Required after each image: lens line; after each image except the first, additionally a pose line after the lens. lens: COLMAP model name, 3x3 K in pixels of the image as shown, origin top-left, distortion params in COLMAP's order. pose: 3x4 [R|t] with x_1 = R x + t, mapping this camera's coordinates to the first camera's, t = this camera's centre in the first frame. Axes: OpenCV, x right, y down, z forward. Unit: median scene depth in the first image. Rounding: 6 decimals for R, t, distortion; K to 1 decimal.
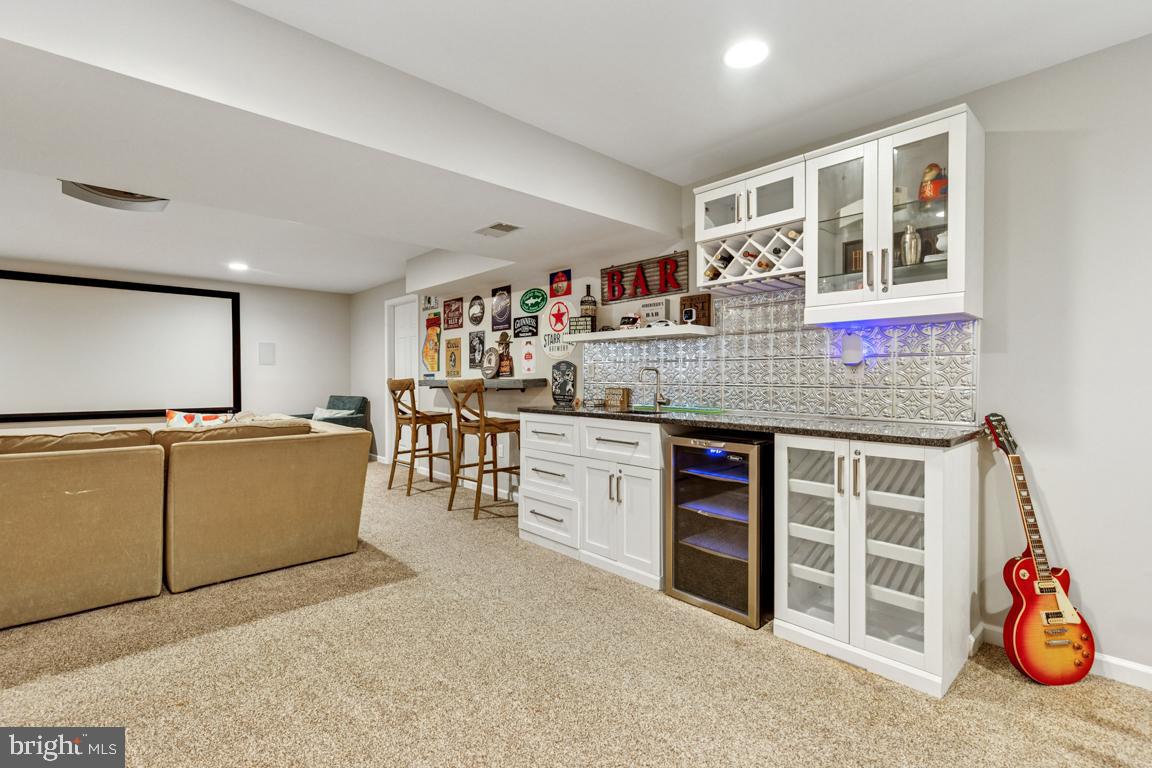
lens RADIAL K [[523.4, 0, 576.0], [0, 523.4, 384.0], [0, 0, 1]] dist [0.001213, 0.000054]
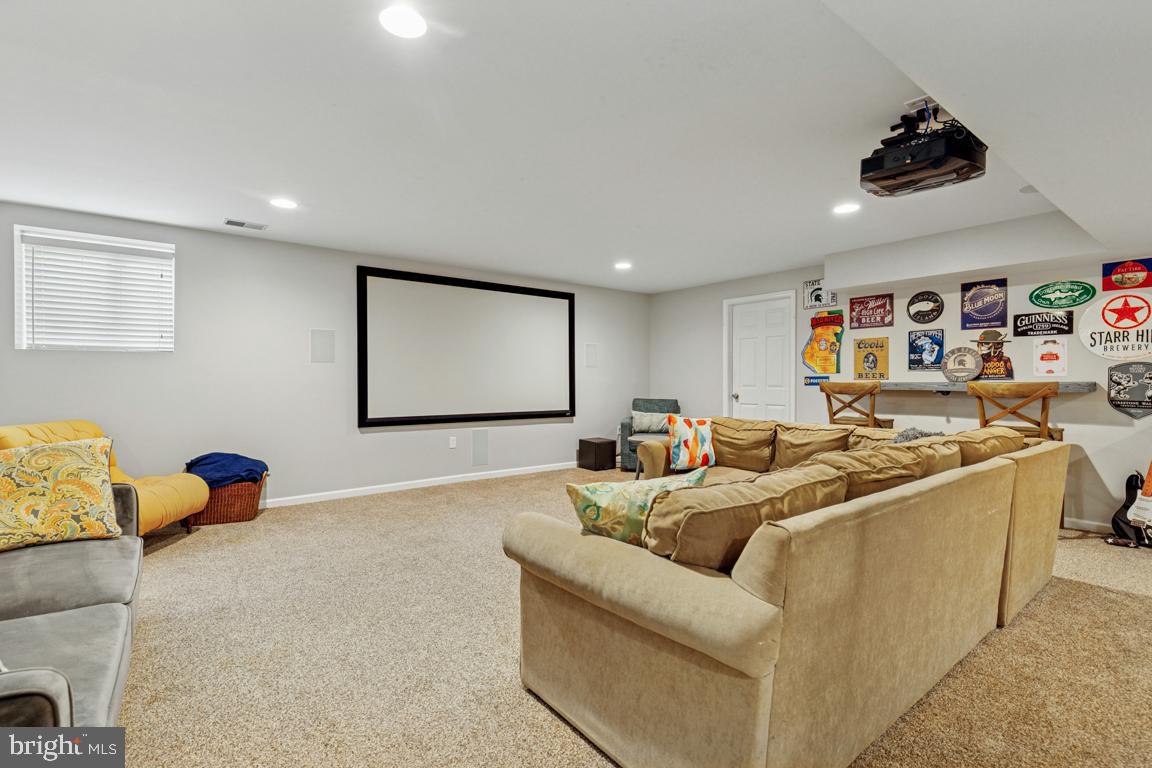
lens RADIAL K [[523.4, 0, 576.0], [0, 523.4, 384.0], [0, 0, 1]] dist [0.001213, 0.000054]
pose [[0.996299, -0.000520, -0.085959, -0.750217], [0.000482, 1.000000, -0.000455, -0.006067], [0.085959, 0.000412, 0.996299, 0.034118]]
